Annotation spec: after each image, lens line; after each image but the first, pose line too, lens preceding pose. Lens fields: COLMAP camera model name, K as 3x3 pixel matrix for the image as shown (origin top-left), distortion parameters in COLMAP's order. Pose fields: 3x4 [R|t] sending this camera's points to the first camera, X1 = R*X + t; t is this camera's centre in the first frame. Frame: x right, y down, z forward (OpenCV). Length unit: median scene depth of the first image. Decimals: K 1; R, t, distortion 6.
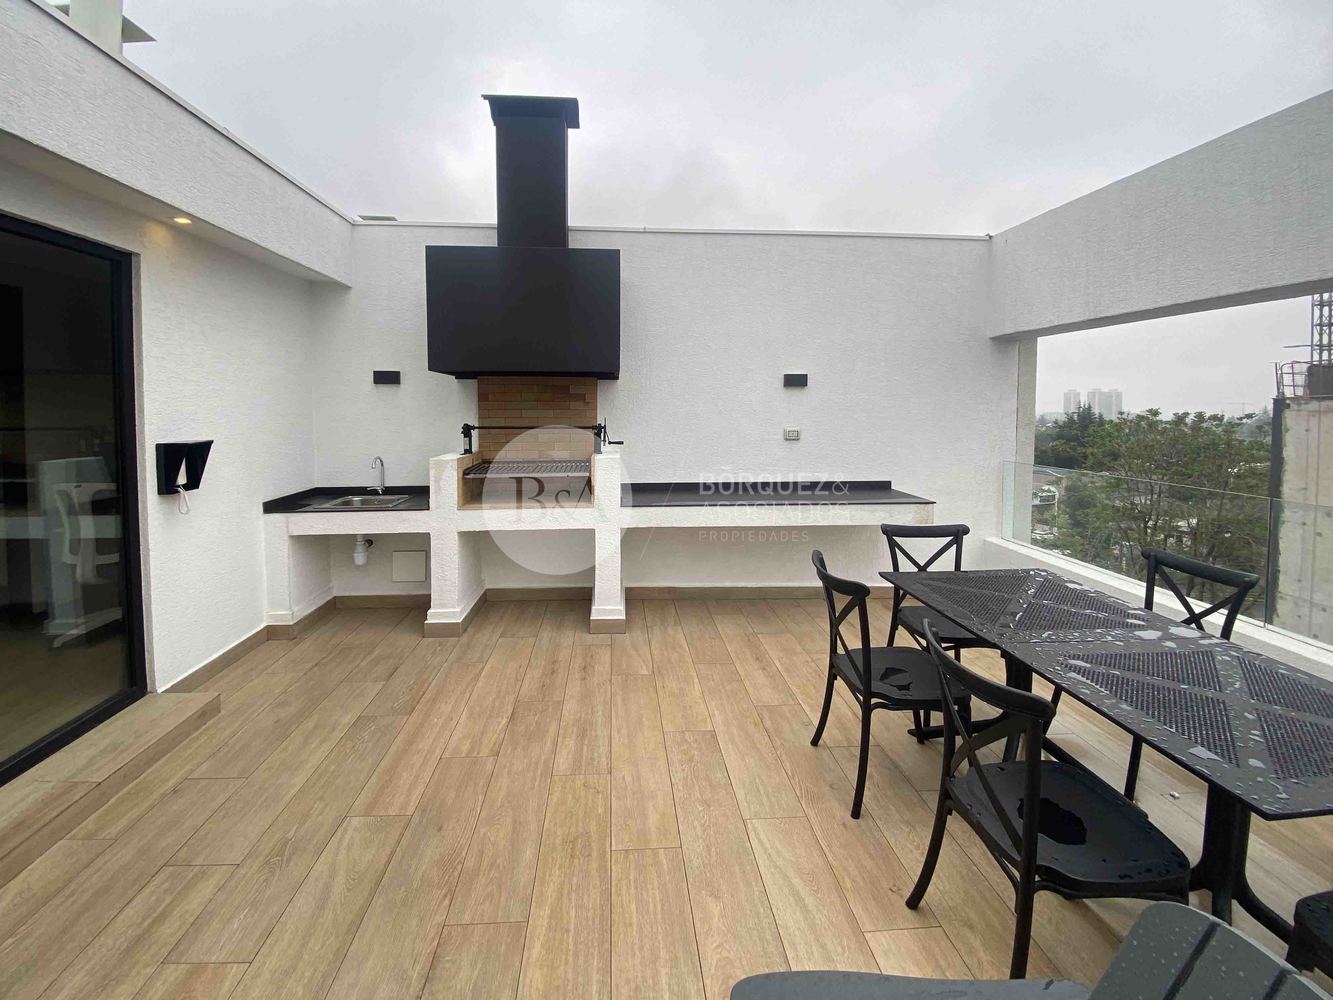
lens RADIAL K [[531.9, 0, 629.1], [0, 531.9, 429.1], [0, 0, 1]] dist [-0.000168, -0.000233]
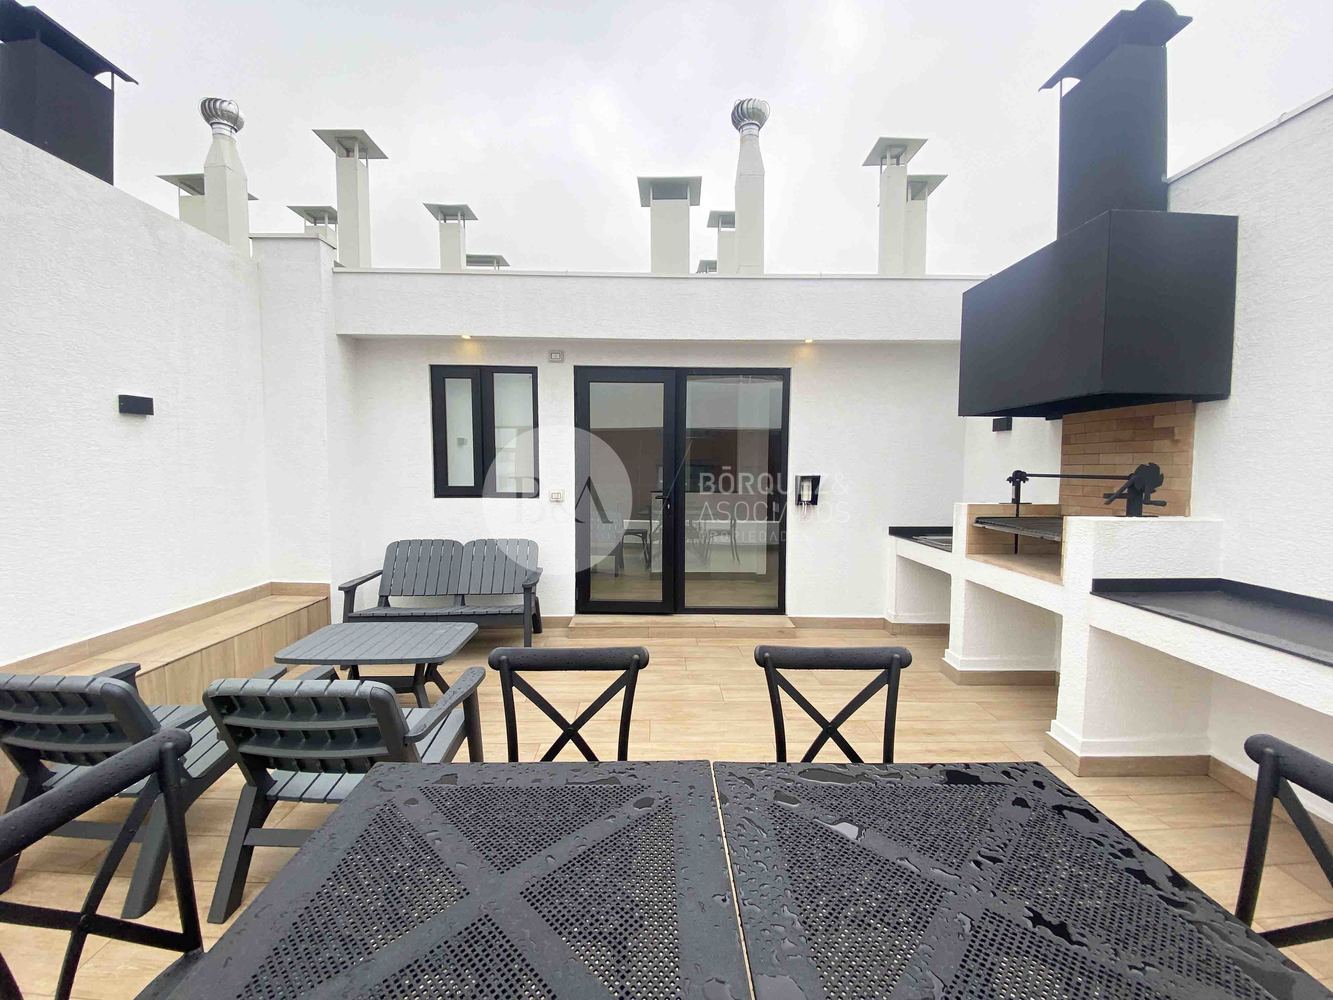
lens RADIAL K [[531.7, 0, 666.5], [0, 531.7, 500.0], [0, 0, 1]] dist [-0.000301, -0.016470]
pose [[-0.010049, 0.066502, -0.997736, 0.815870], [-0.041553, 0.996896, 0.066865, 0.006769], [0.999086, 0.042131, -0.007255, 0.571056]]
